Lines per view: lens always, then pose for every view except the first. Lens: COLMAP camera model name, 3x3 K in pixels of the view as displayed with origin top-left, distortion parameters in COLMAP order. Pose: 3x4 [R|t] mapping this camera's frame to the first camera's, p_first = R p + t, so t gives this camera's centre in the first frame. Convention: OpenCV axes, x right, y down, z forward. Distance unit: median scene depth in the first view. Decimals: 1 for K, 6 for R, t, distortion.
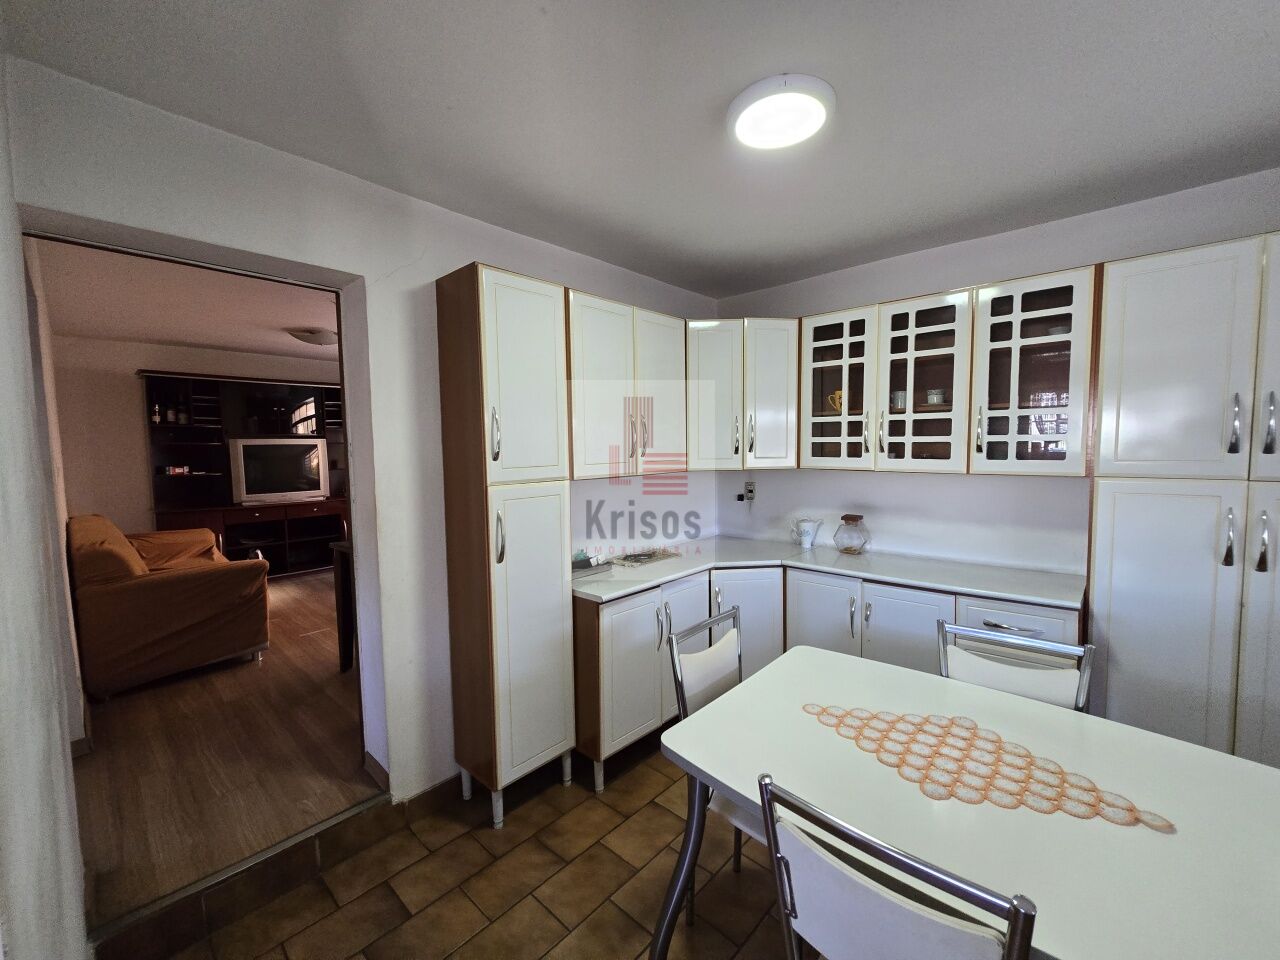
lens RADIAL K [[521.2, 0, 651.4], [0, 521.2, 483.2], [0, 0, 1]] dist [-0.003618, 0.001146]
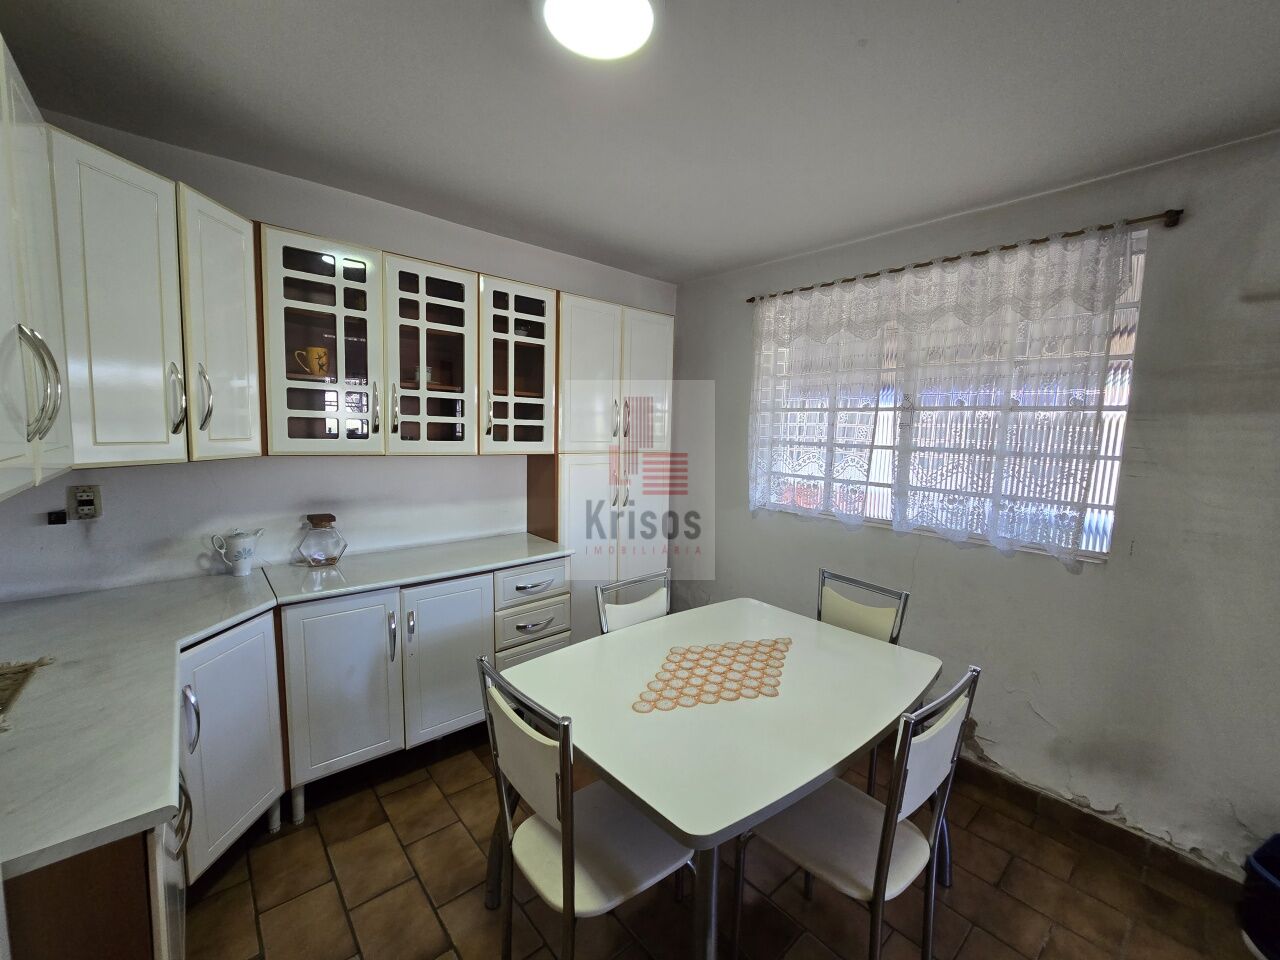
lens RADIAL K [[521.2, 0, 652.9], [0, 521.2, 477.0], [0, 0, 1]] dist [-0.003618, 0.001146]
pose [[0.116356, -0.080570, 0.989934, -0.366863], [0.040815, 0.996250, 0.076286, -0.037741], [-0.992369, 0.031527, 0.119208, 0.516032]]
